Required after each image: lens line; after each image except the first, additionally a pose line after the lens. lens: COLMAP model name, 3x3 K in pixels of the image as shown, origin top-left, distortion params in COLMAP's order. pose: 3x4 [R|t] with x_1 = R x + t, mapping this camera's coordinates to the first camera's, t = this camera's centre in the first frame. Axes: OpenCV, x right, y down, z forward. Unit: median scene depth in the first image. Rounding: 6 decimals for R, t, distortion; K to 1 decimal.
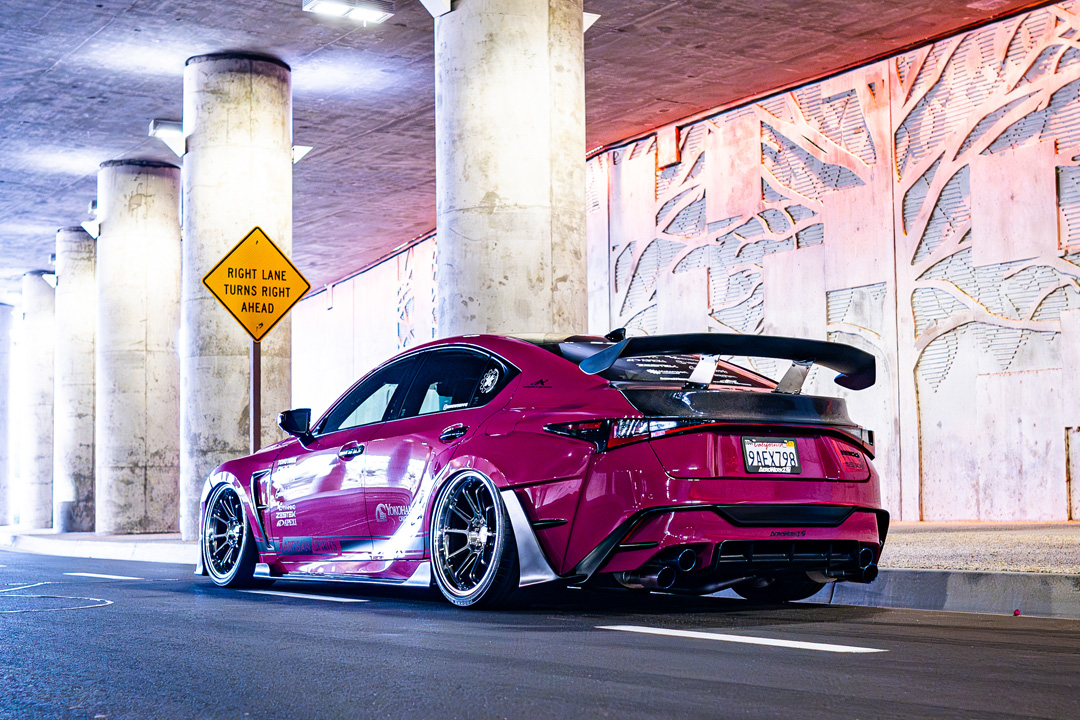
lens RADIAL K [[1750.5, 0, 475.3], [0, 1750.5, 348.1], [0, 0, 1]] dist [-0.056107, 0.000000]
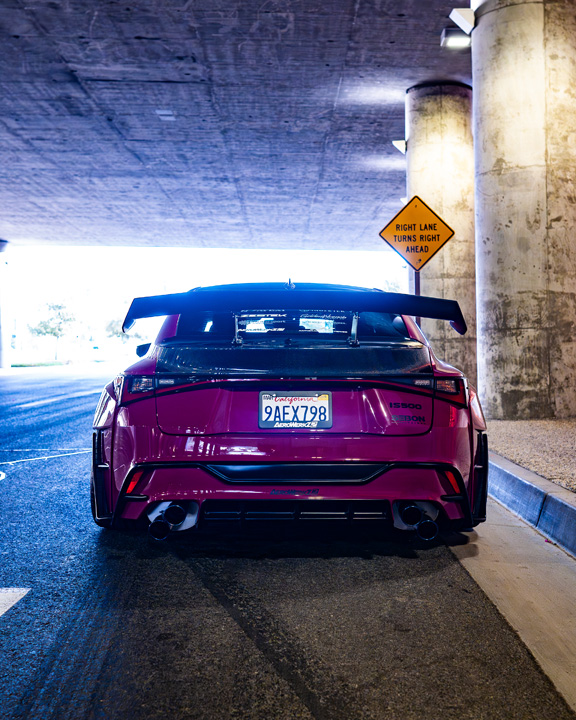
lens RADIAL K [[908.3, 0, 287.4], [0, 908.3, 359.5], [0, 0, 1]] dist [-0.035461, 0.000000]
pose [[0.850685, 0.006592, -0.525634, 0.234856], [0.050145, 0.994344, 0.093624, -0.008464], [0.523278, -0.106002, 0.845543, 0.303158]]
